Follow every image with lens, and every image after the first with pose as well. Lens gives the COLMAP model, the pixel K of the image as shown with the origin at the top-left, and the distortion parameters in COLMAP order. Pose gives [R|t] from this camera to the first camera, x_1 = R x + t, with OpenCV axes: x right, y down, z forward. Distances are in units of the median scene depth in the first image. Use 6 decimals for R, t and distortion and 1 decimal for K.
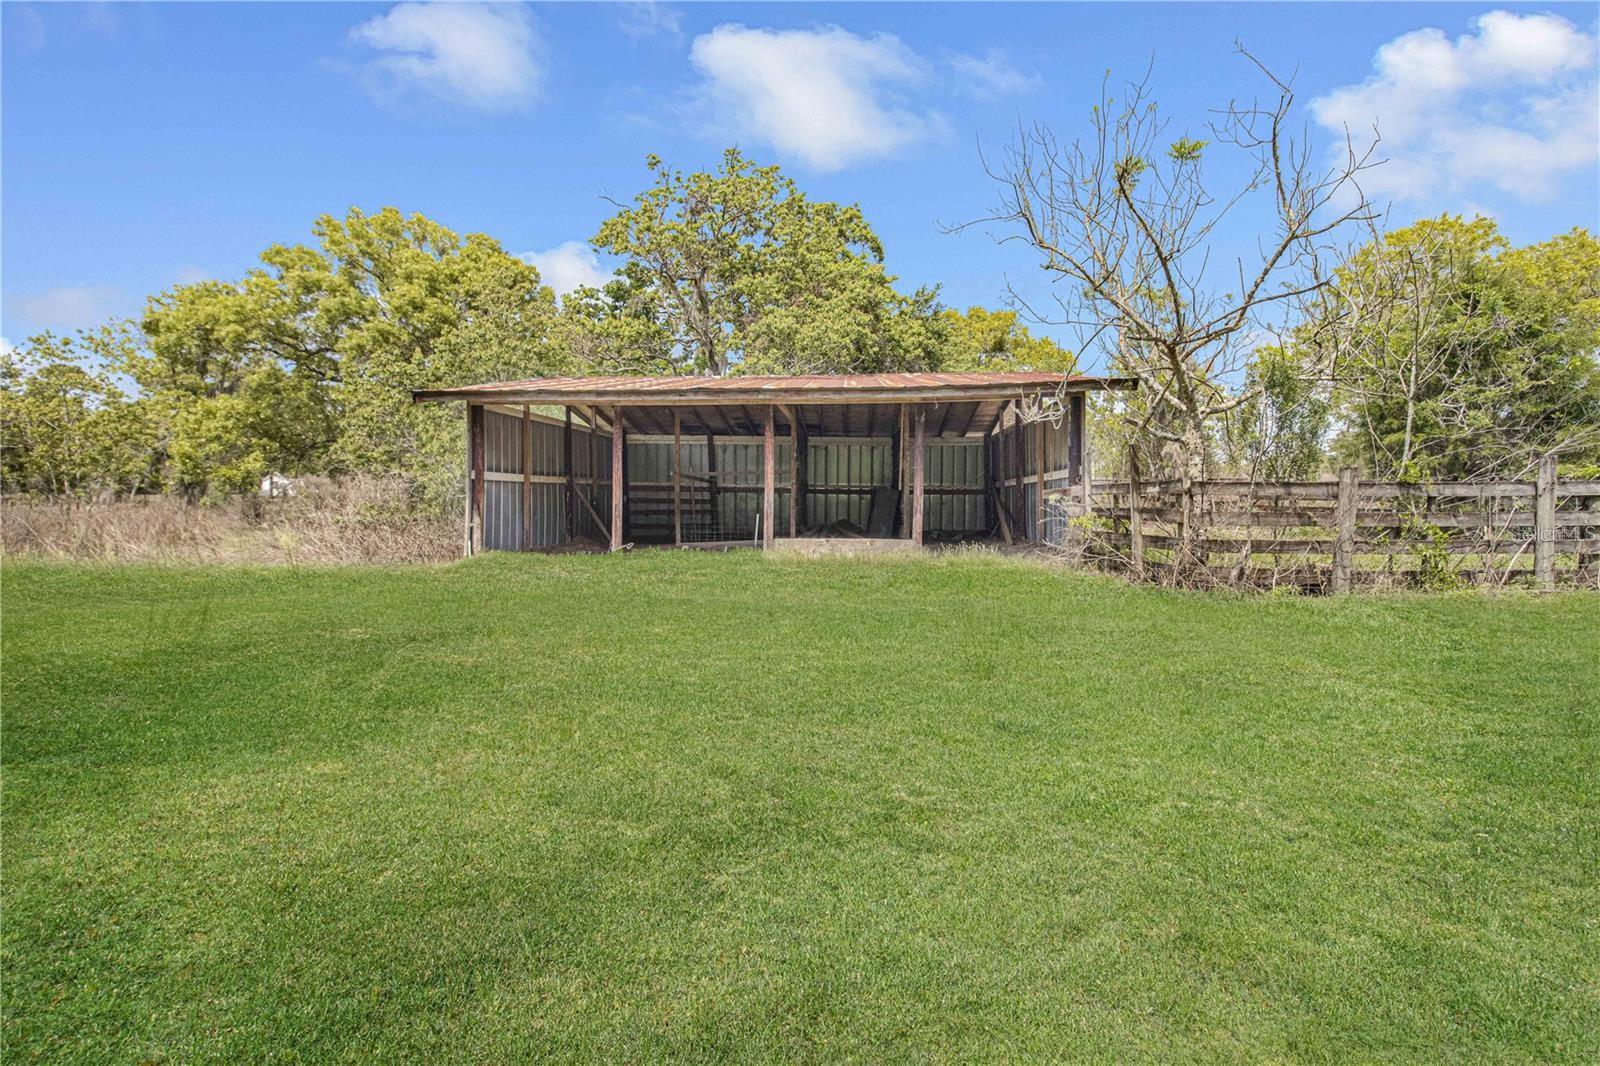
lens RADIAL K [[763.0, 0, 796.1], [0, 763.0, 533.3], [0, 0, 1]] dist [-0.000207, -0.000405]
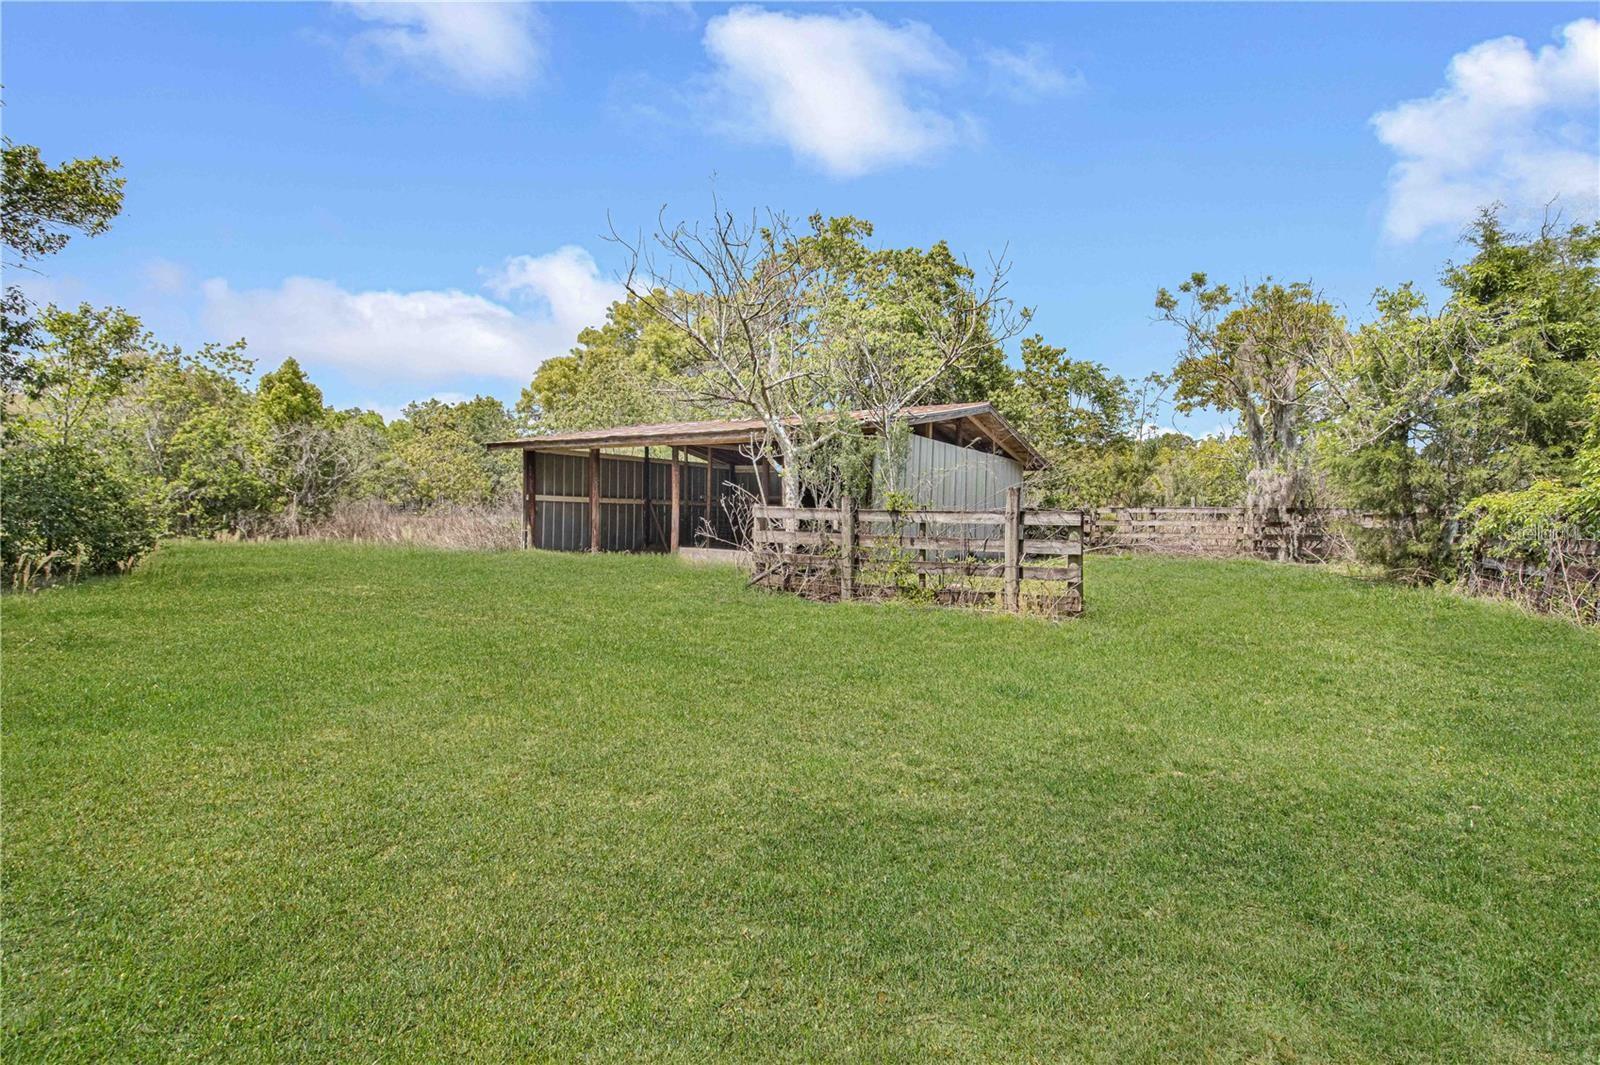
lens RADIAL K [[768.3, 0, 800.0], [0, 768.3, 532.5], [0, 0, 1]] dist [-0.001101, -0.000466]
pose [[0.999800, 0.019895, 0.002106, -0.011501], [-0.019993, 0.997409, 0.069099, -0.100064], [-0.000726, -0.069127, 0.997608, 0.034292]]
